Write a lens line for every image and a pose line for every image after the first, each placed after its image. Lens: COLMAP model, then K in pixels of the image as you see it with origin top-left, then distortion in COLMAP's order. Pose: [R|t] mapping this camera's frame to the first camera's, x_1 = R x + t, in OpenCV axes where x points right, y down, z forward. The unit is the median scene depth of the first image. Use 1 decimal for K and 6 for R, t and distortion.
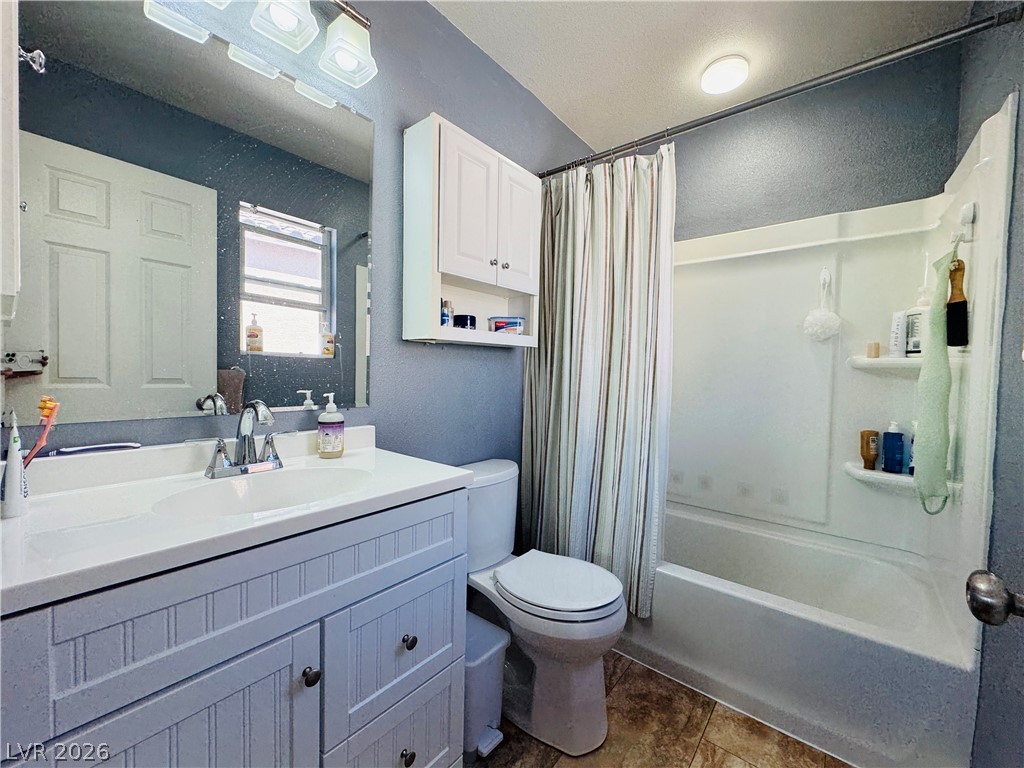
lens RADIAL K [[408.2, 0, 512.0], [0, 408.2, 384.0], [0, 0, 1]] dist [-0.003946, 0.000149]
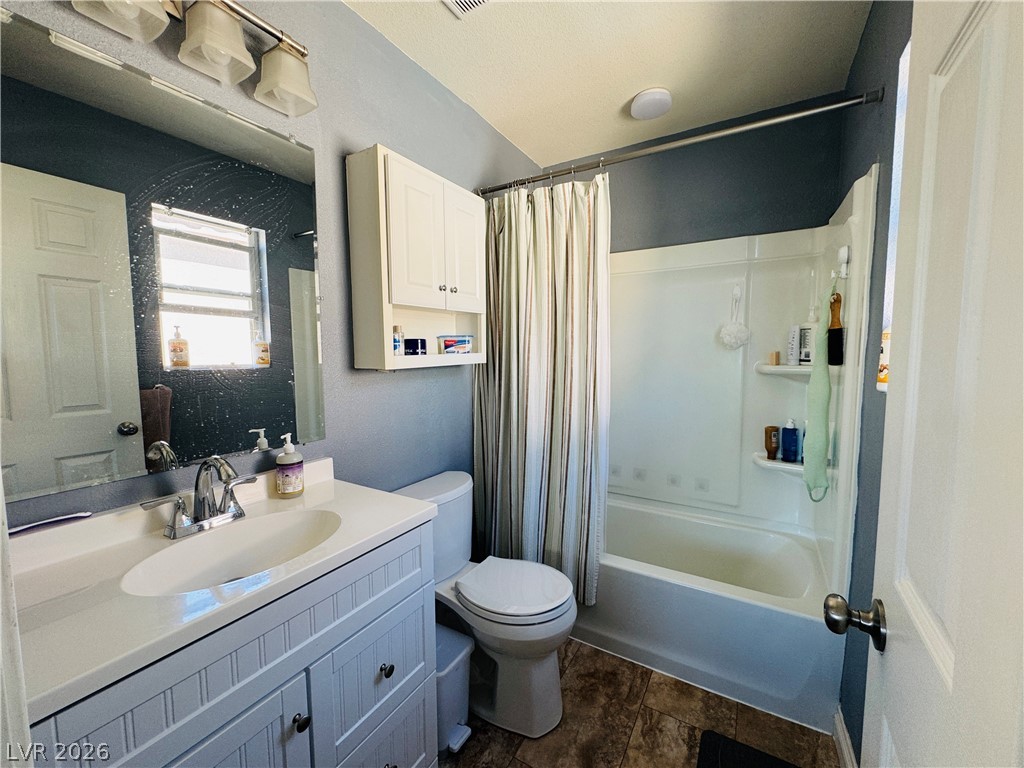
lens RADIAL K [[408.2, 0, 512.0], [0, 408.2, 384.0], [0, 0, 1]] dist [-0.003946, 0.000149]
pose [[0.988823, -0.038511, 0.144037, -0.027326], [0.031464, 0.998209, 0.050885, -0.096725], [-0.145739, -0.045784, 0.988263, -0.048379]]
